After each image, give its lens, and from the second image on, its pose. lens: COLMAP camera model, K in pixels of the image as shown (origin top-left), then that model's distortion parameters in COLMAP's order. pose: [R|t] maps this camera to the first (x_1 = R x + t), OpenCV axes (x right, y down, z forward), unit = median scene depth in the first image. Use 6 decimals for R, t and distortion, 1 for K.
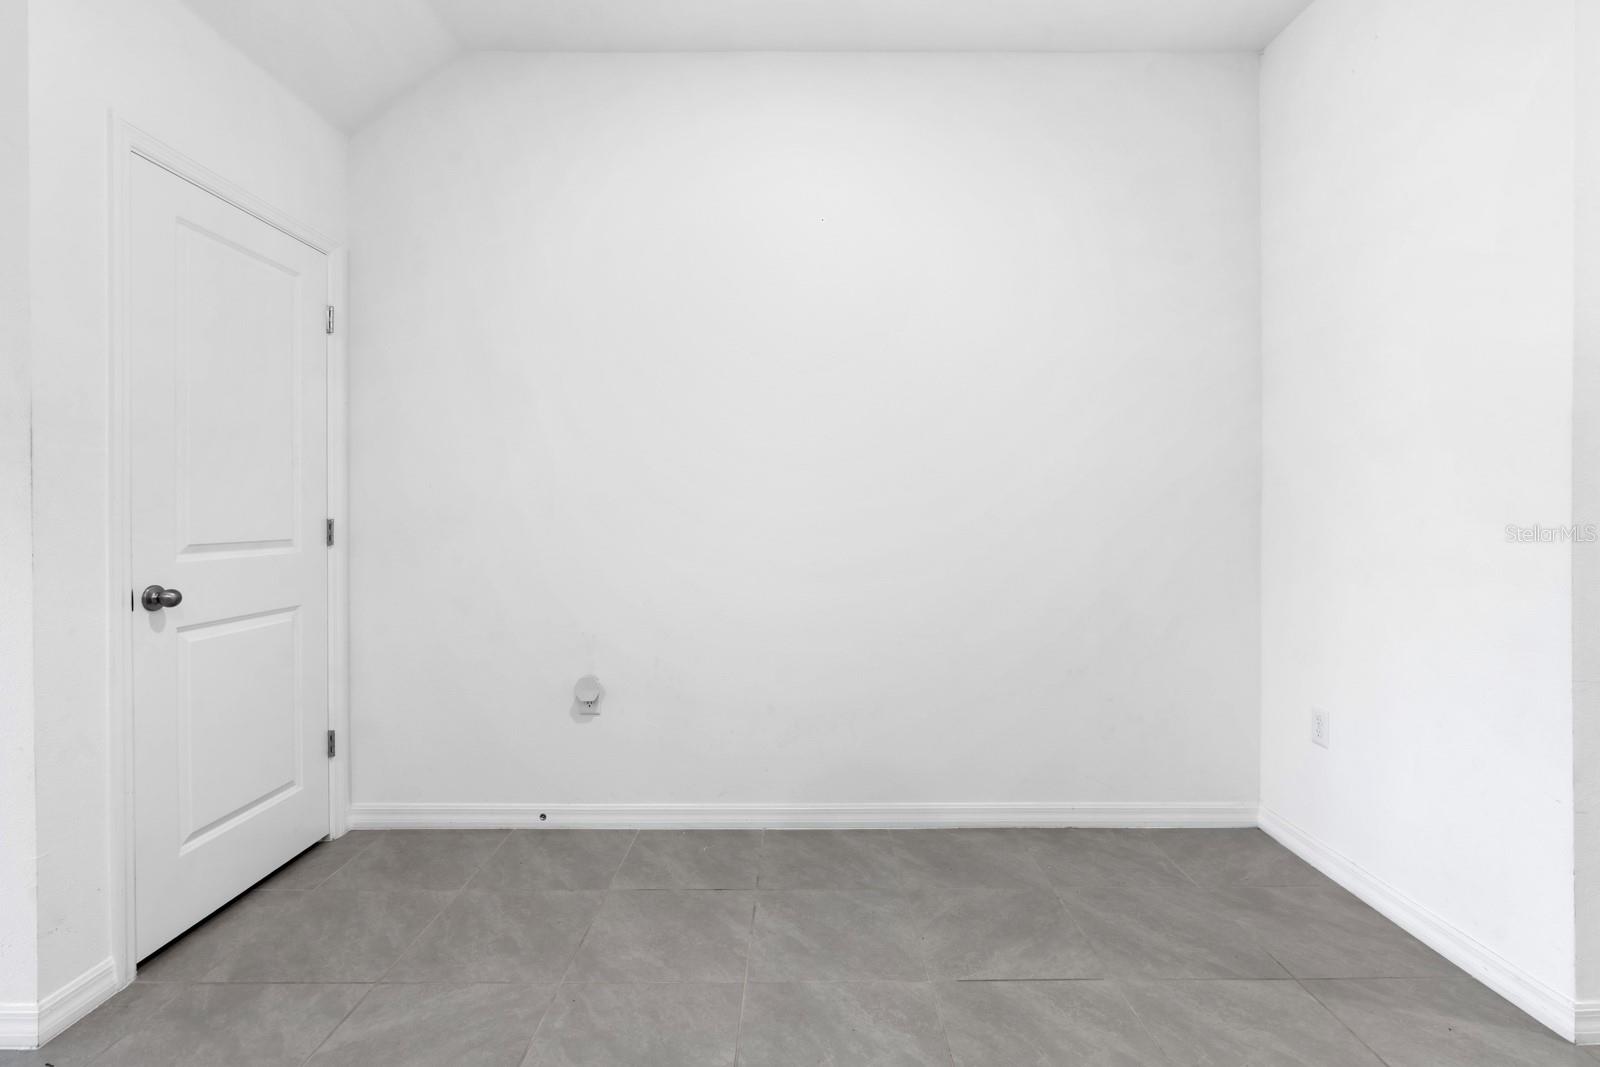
lens RADIAL K [[769.1, 0, 797.2], [0, 769.1, 512.2], [0, 0, 1]] dist [0.014710, 0.000109]
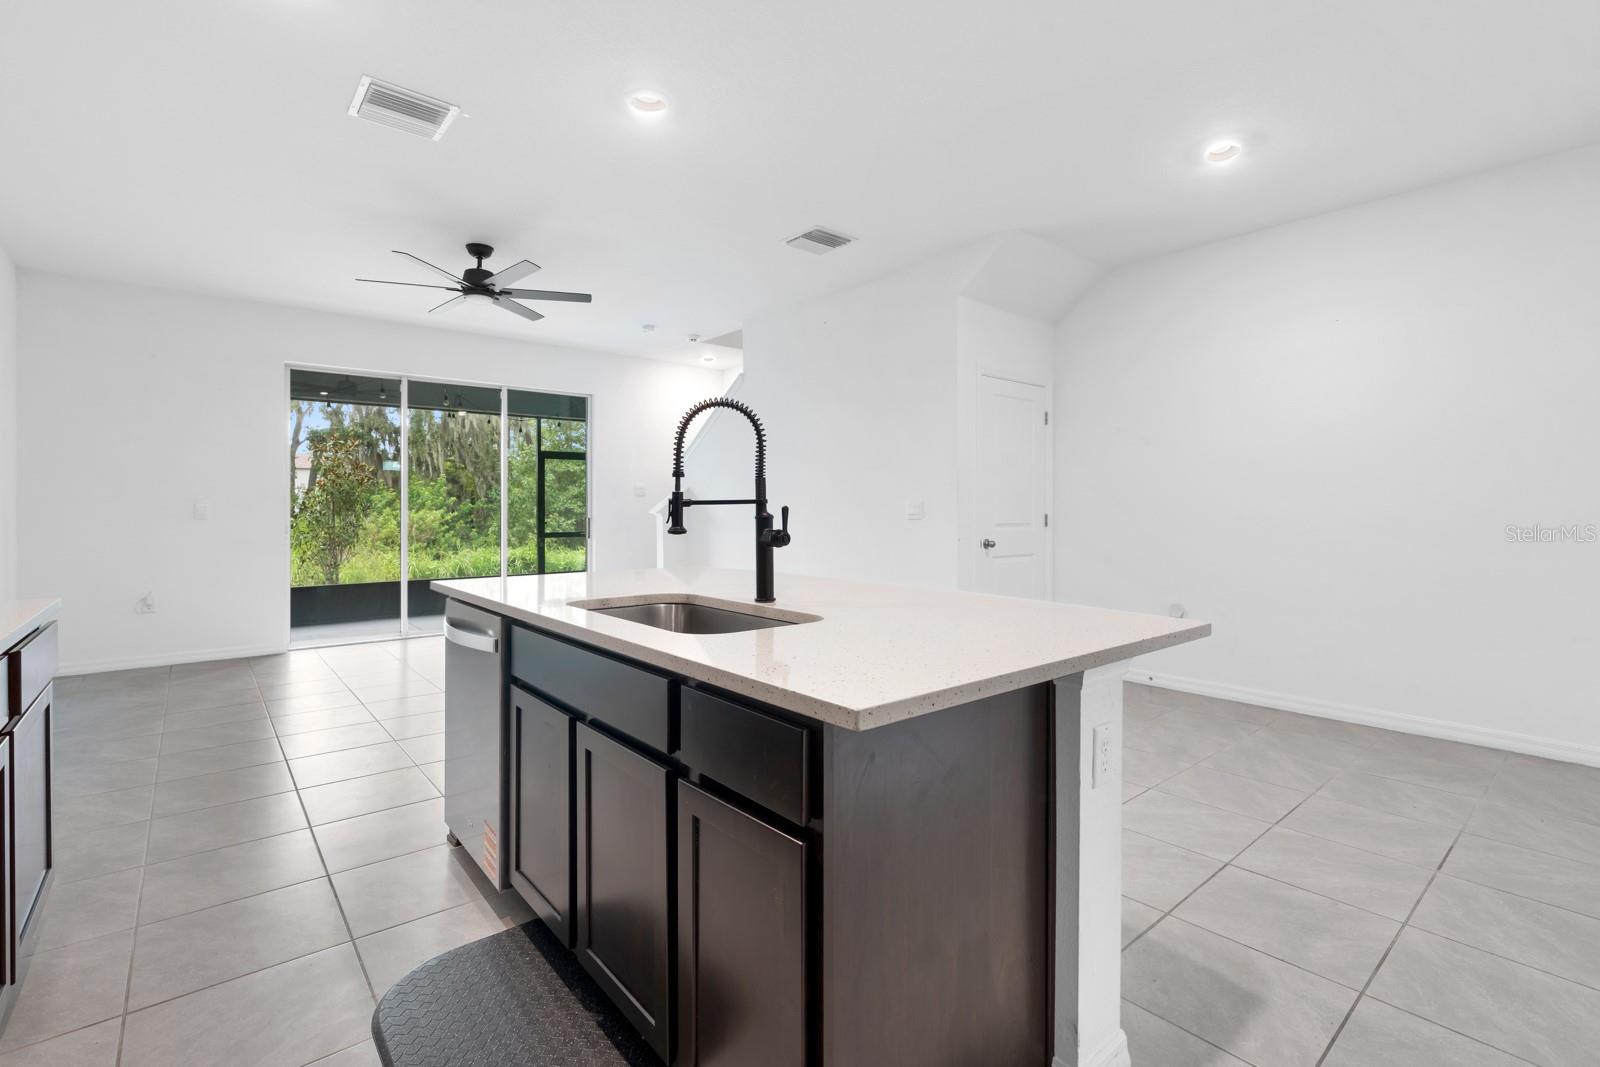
lens RADIAL K [[734.4, 0, 788.0], [0, 734.4, 510.3], [0, 0, 1]] dist [-0.001994, -0.001068]
pose [[0.637948, 0.001898, -0.770077, 0.575123], [-0.001855, 0.999998, 0.000928, -0.004004], [0.770077, 0.000837, 0.637950, -0.964570]]
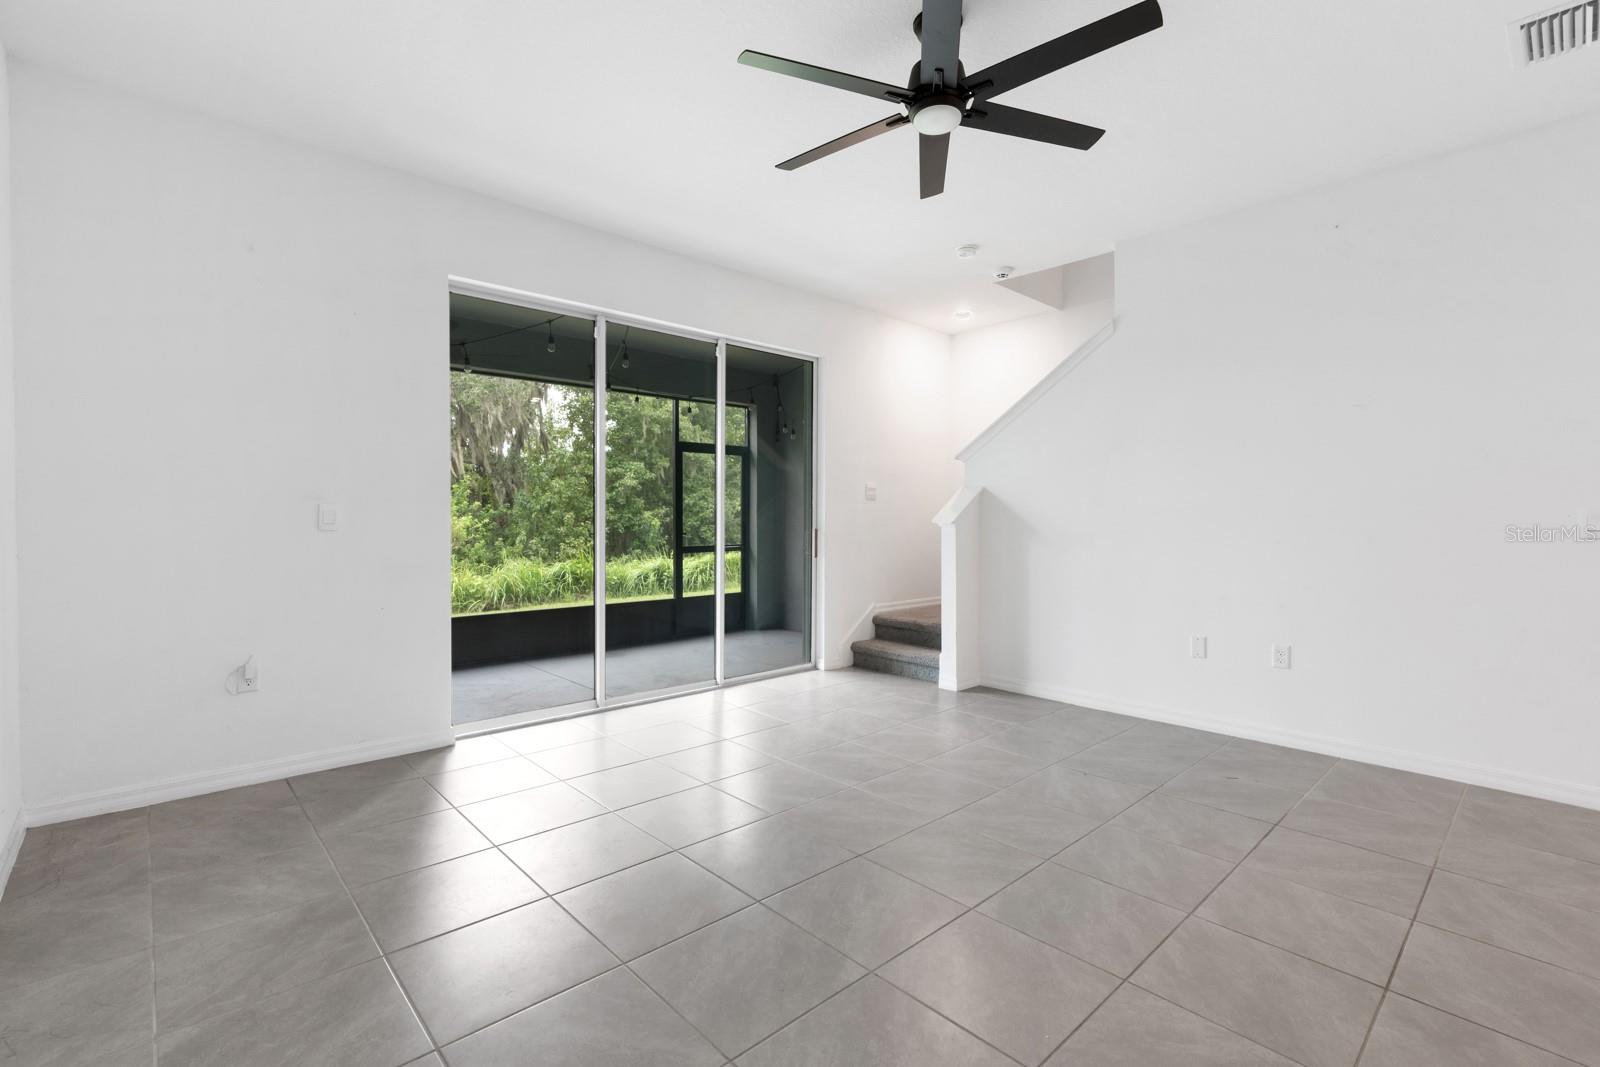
lens RADIAL K [[722.3, 0, 800.0], [0, 722.3, 533.5], [0, 0, 1]] dist [-0.018435, 0.000358]
pose [[0.682049, 0.020706, -0.731014, -0.957192], [-0.004899, 0.999706, 0.023746, -0.008545], [0.731290, -0.012615, 0.681950, -1.191846]]
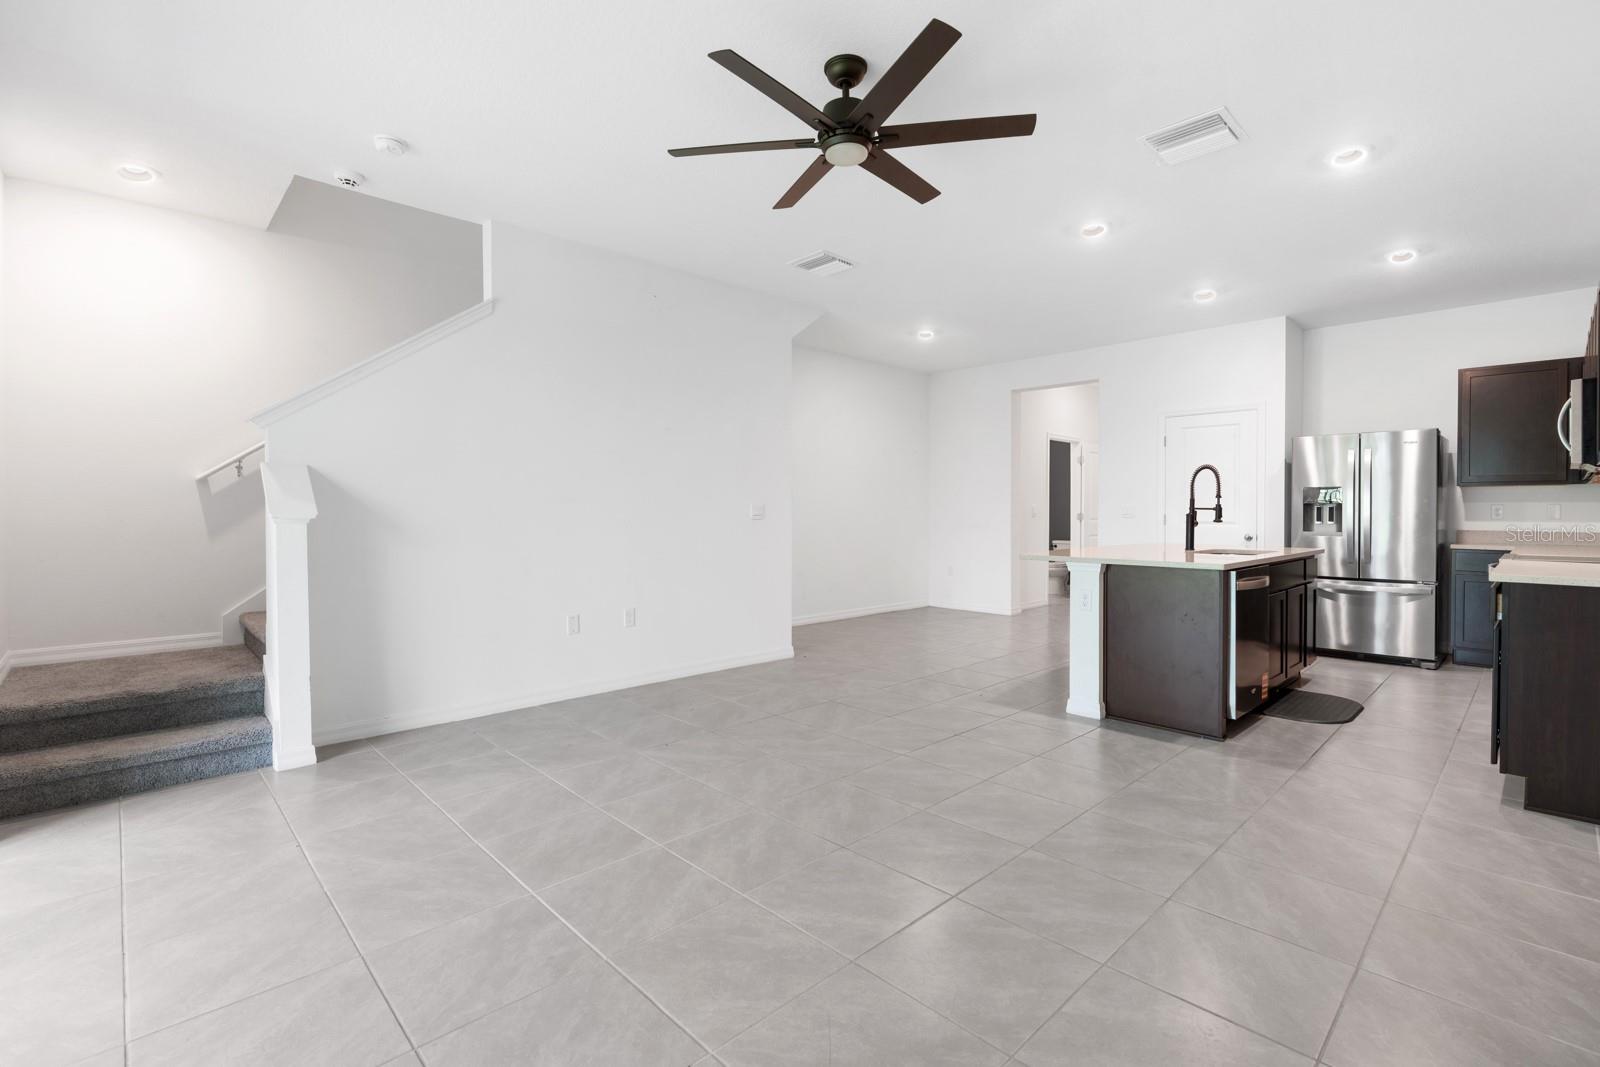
lens RADIAL K [[721.5, 0, 794.8], [0, 721.5, 515.1], [0, 0, 1]] dist [-0.012805, 0.000257]
pose [[0.721142, -0.003495, 0.692778, -2.549586], [-0.001667, 0.999976, 0.006780, -0.006937], [-0.692785, -0.006044, 0.721119, -1.120511]]
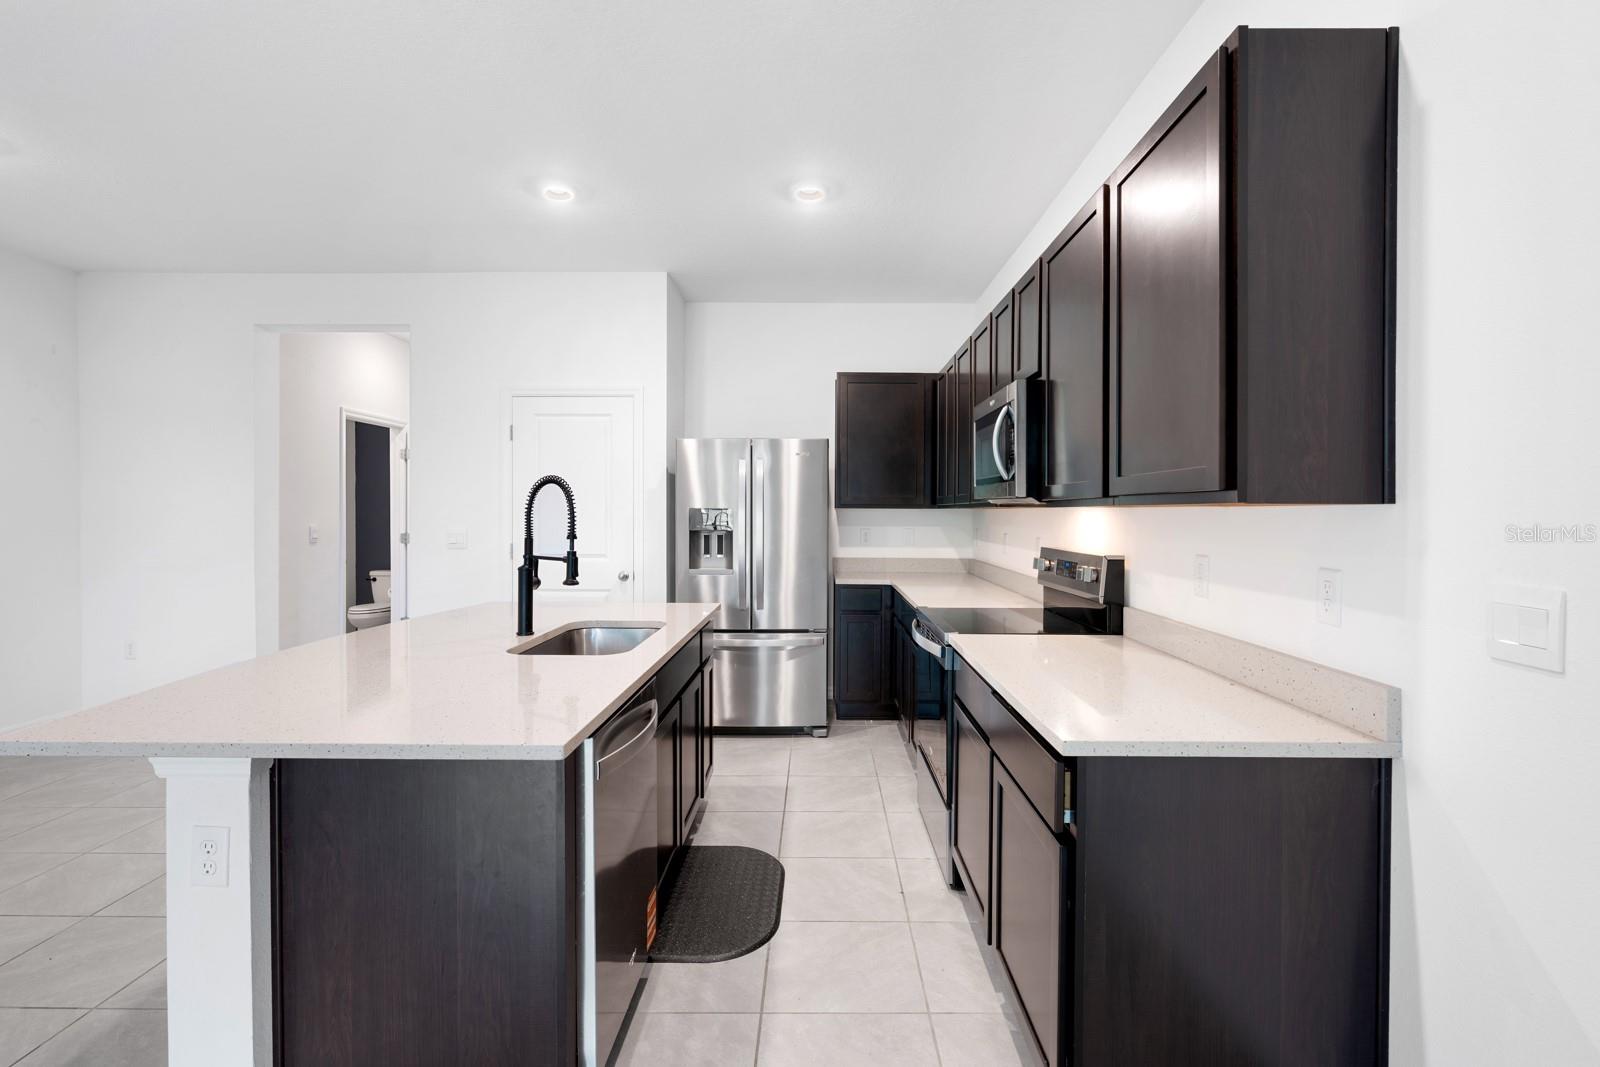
lens RADIAL K [[767.9, 0, 807.8], [0, 767.9, 518.8], [0, 0, 1]] dist [-0.001742, -0.000224]
pose [[0.007536, -0.010597, 0.999915, -1.405776], [-0.004629, 0.999933, 0.010632, -0.090697], [-0.999961, -0.004709, 0.007486, -0.843258]]
